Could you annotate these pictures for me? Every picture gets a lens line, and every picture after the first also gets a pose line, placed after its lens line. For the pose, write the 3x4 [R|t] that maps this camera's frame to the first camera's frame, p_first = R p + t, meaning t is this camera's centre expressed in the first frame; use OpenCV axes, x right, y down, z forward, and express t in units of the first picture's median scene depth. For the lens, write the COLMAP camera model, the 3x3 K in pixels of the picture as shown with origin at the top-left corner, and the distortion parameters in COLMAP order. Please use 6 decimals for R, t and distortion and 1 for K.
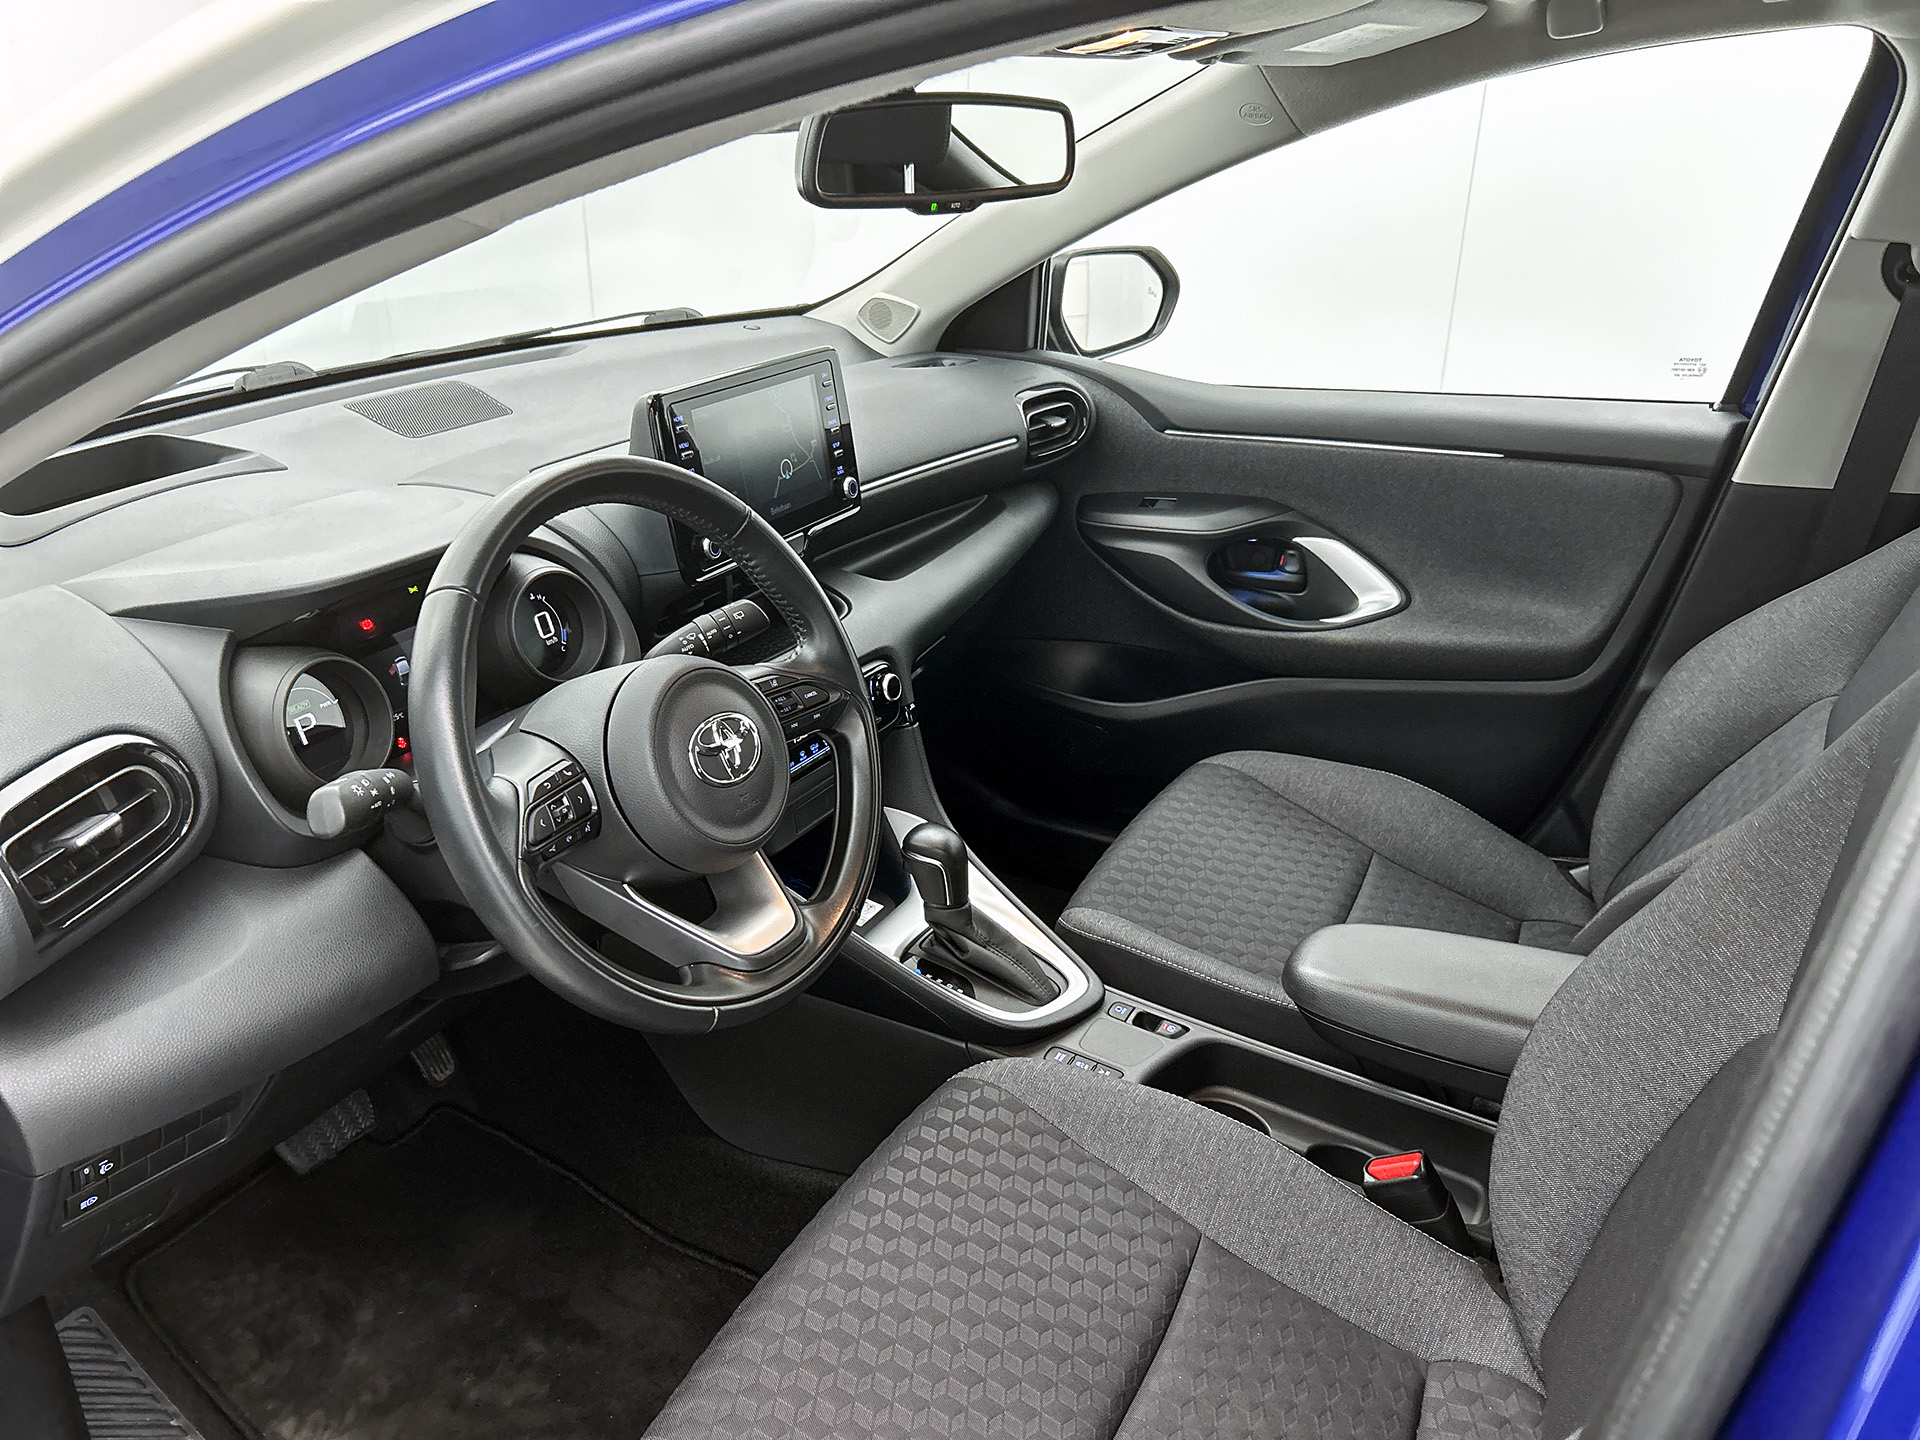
lens RADIAL K [[1511.5, 0, 960.0], [0, 1511.5, 720.0], [0, 0, 1]] dist [0.078389, -0.170474]
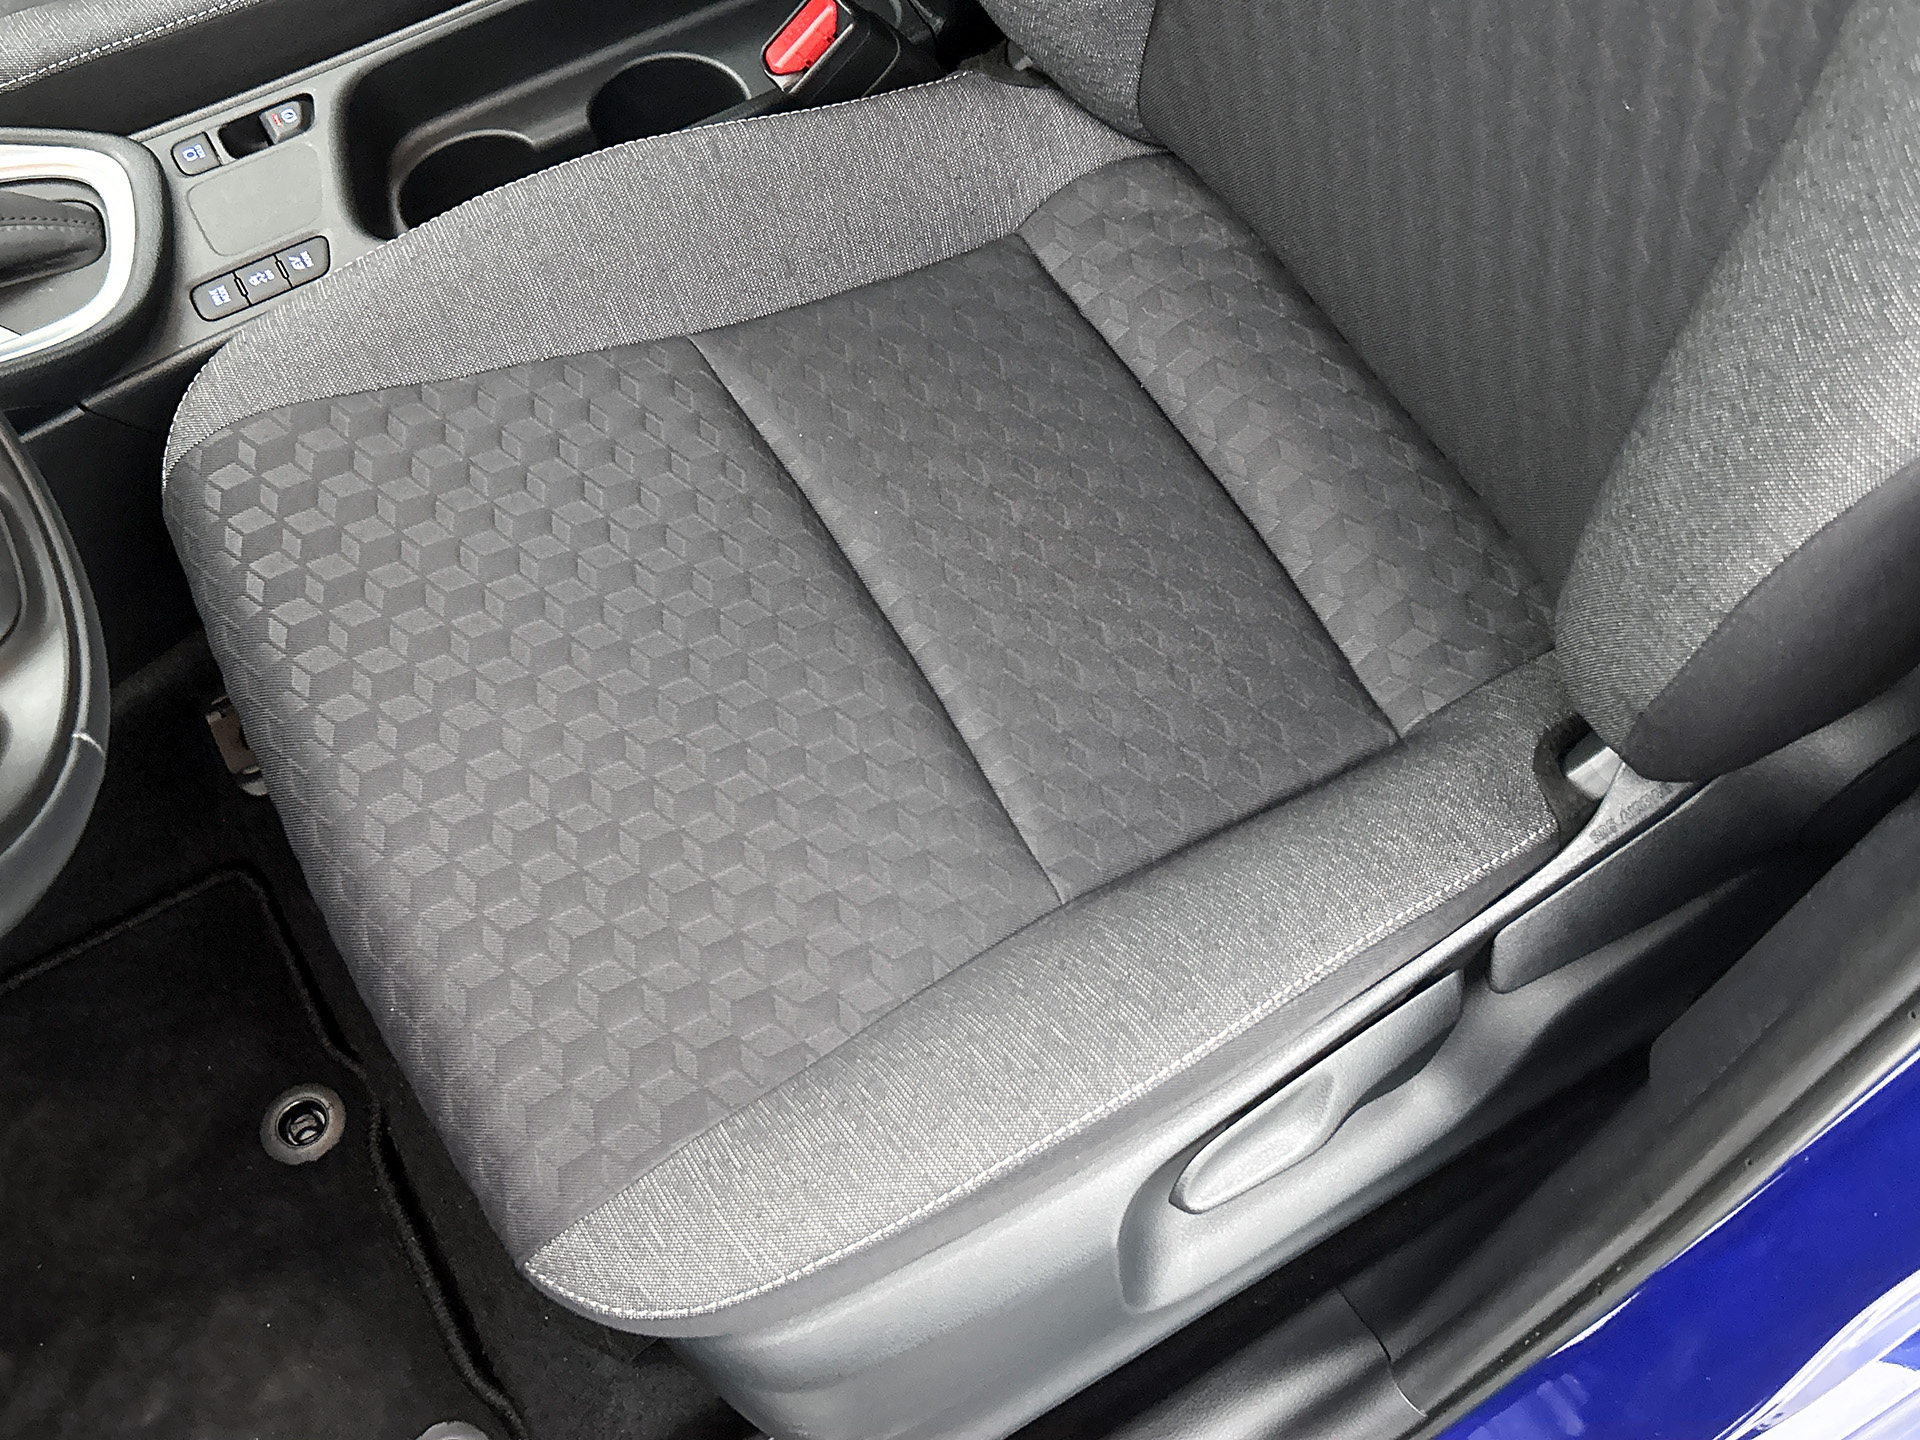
lens RADIAL K [[2070.2, 0, 960.0], [0, 2070.2, 720.0], [0, 0, 1]] dist [0.169849, -0.370048]
pose [[0.523787, -0.777467, 0.348126, -0.167469], [0.415025, 0.589797, 0.692744, -0.094404], [-0.743909, -0.218369, 0.631596, 0.288863]]
